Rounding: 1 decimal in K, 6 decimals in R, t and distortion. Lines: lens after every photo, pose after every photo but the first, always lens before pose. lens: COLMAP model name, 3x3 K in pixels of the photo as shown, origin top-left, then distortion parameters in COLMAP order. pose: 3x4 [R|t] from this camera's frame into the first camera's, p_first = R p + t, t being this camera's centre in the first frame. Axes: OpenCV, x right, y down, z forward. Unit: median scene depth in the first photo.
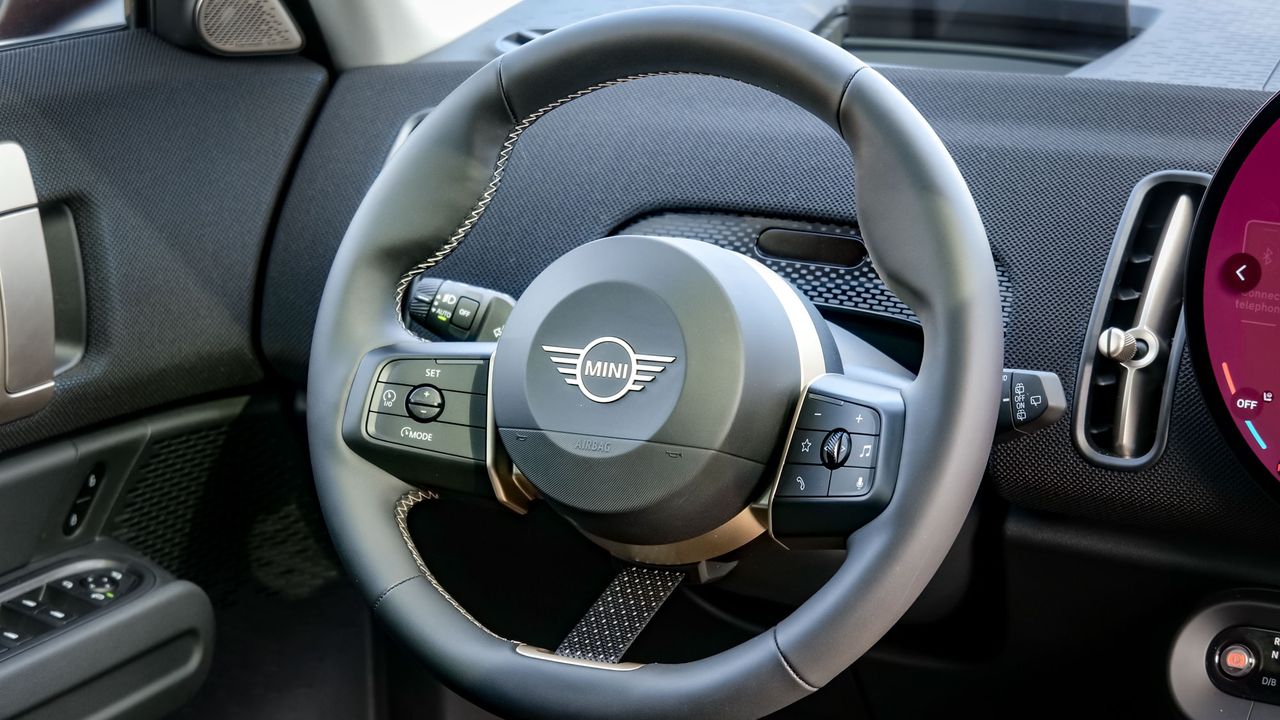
lens RADIAL K [[2698.1, 0, 640.3], [0, 2698.1, 360.0], [0, 0, 1]] dist [-0.037656, 0.000000]
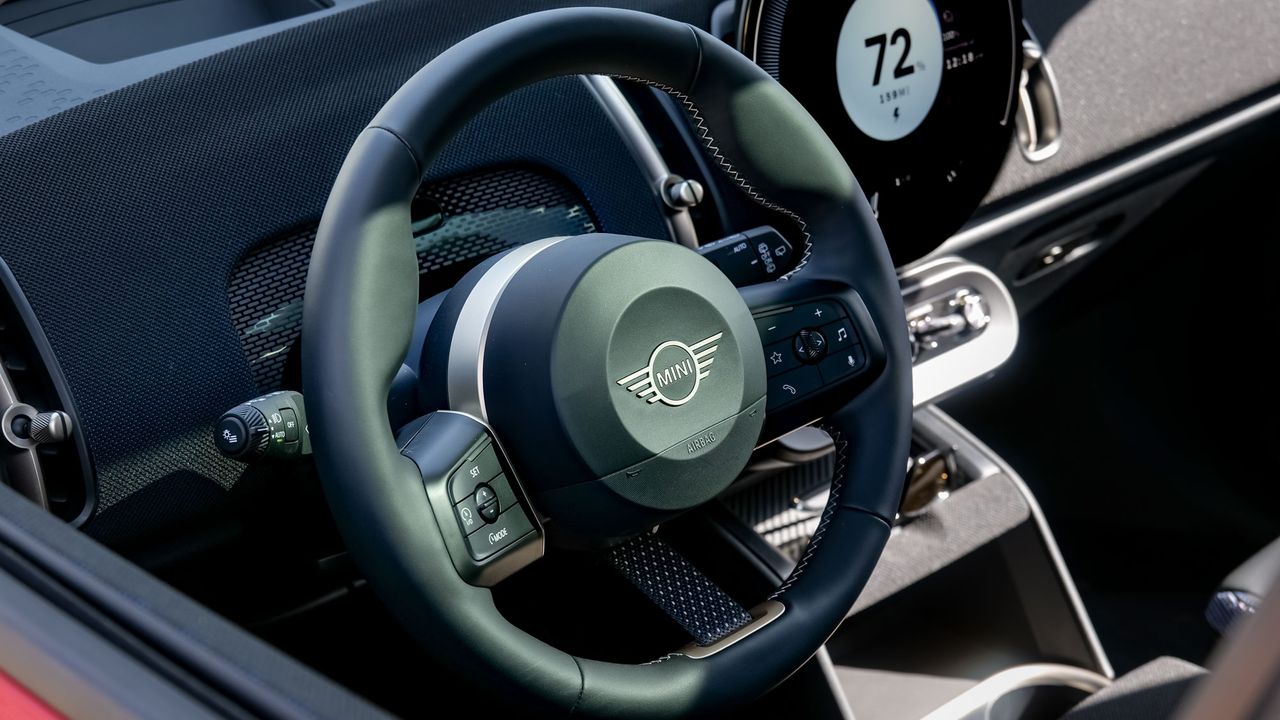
lens RADIAL K [[2371.2, 0, 639.4], [0, 2371.2, 357.1], [0, 0, 1]] dist [-0.060755, 0.000000]
pose [[0.340829, -0.403852, 0.848964, -0.766841], [0.273015, 0.906634, 0.321680, -0.290645], [-0.899610, 0.122142, 0.419264, 0.617912]]
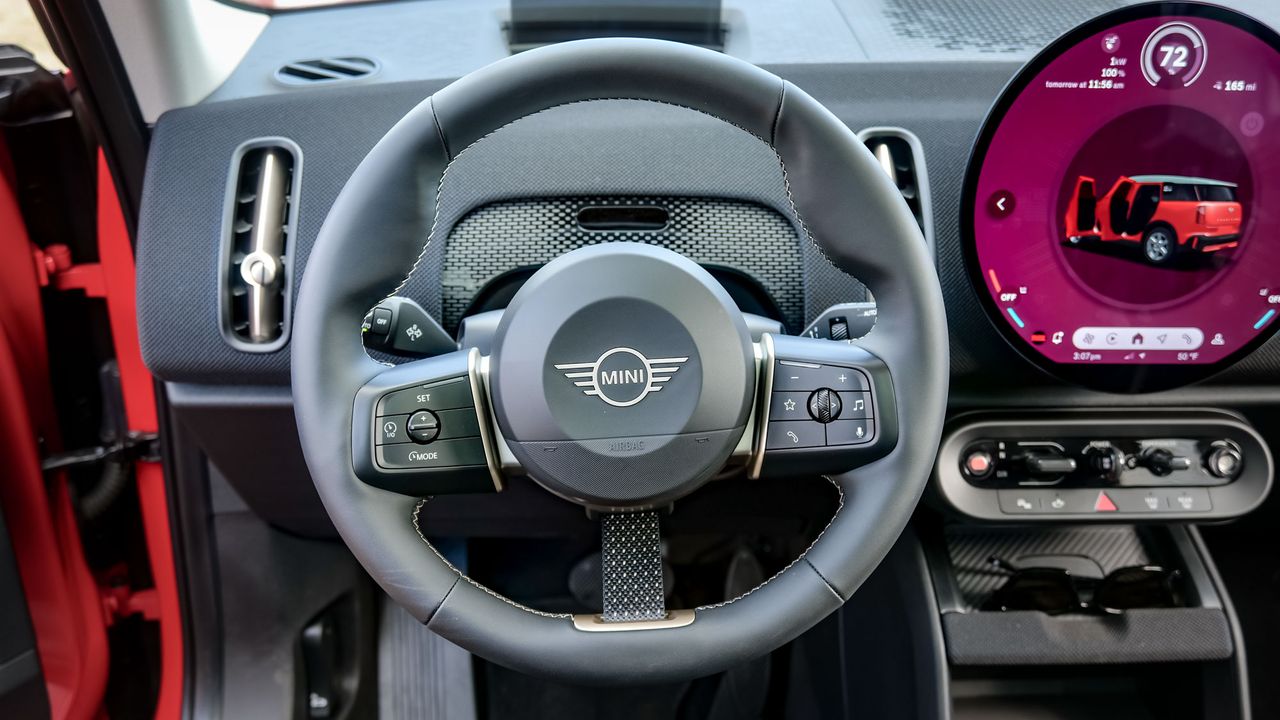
lens RADIAL K [[1159.6, 0, 665.1], [0, 1159.6, 363.4], [0, 0, 1]] dist [0.004177, 0.020480]
pose [[0.864430, -0.209716, 0.456925, -0.212382], [0.126581, 0.970353, 0.205893, -0.097216], [-0.486557, -0.120142, 0.865348, 0.561018]]
